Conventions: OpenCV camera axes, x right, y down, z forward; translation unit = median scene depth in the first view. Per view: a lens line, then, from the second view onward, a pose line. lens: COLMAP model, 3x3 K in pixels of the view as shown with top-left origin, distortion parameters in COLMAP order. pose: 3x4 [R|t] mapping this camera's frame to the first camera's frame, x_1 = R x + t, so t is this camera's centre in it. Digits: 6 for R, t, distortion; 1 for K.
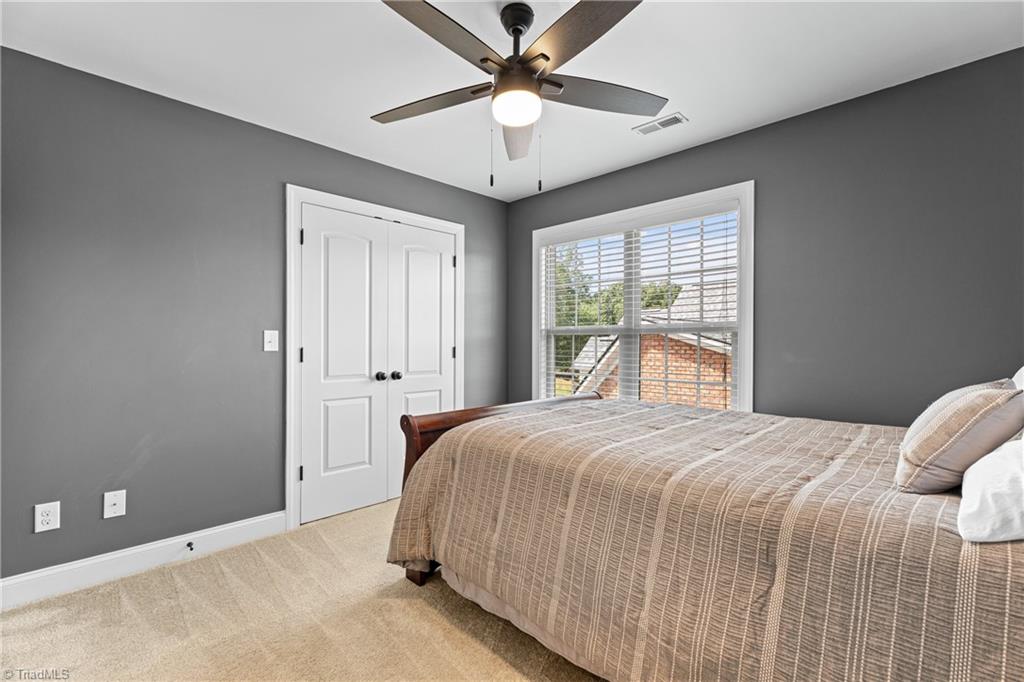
lens RADIAL K [[456.8, 0, 512.0], [0, 456.8, 343.3], [0, 0, 1]] dist [0.005282, -0.001556]
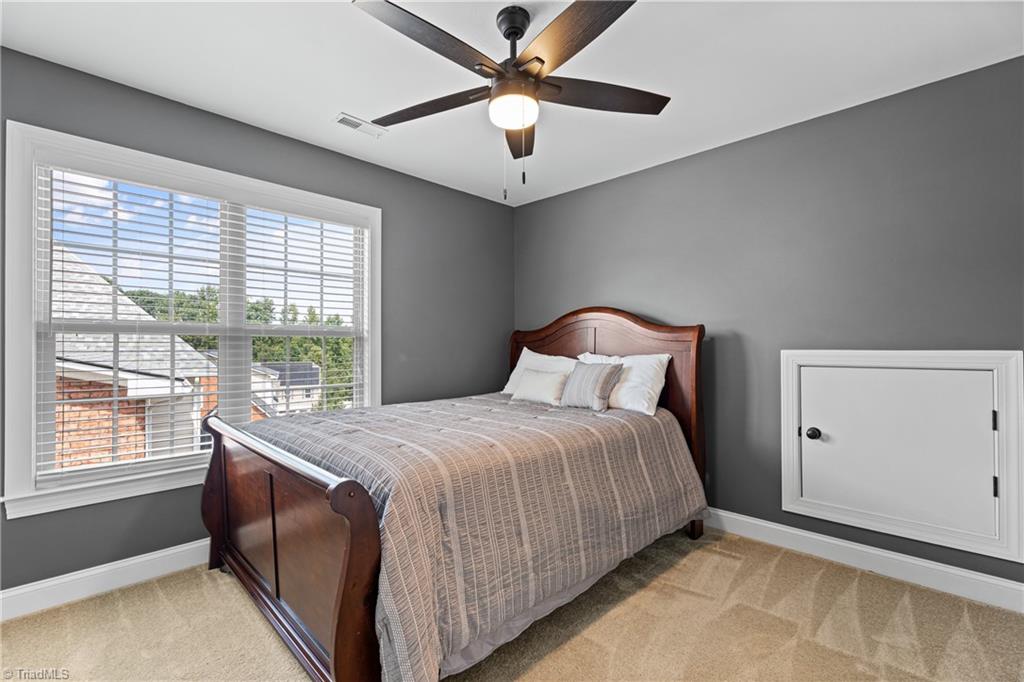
lens RADIAL K [[456.8, 0, 511.4], [0, 456.8, 342.7], [0, 0, 1]] dist [0.005282, -0.001556]
pose [[-0.012067, 0.007032, 0.999902, -0.985482], [0.002407, 0.999973, -0.007004, -0.003181], [-0.999924, 0.002323, -0.012083, 1.025140]]
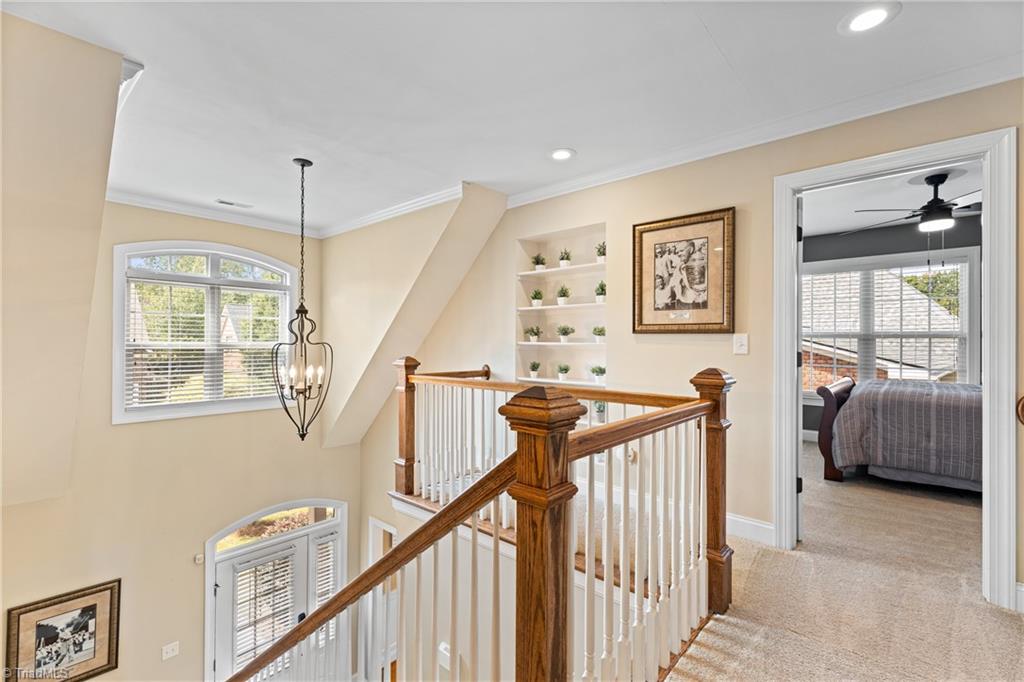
lens RADIAL K [[456.8, 0, 512.2], [0, 456.8, 340.9], [0, 0, 1]] dist [0.005282, -0.001556]
pose [[0.996183, -0.000696, 0.087289, -1.993294], [0.001306, 0.999975, -0.006936, -0.009181], [-0.087282, 0.007024, 0.996159, -0.829876]]
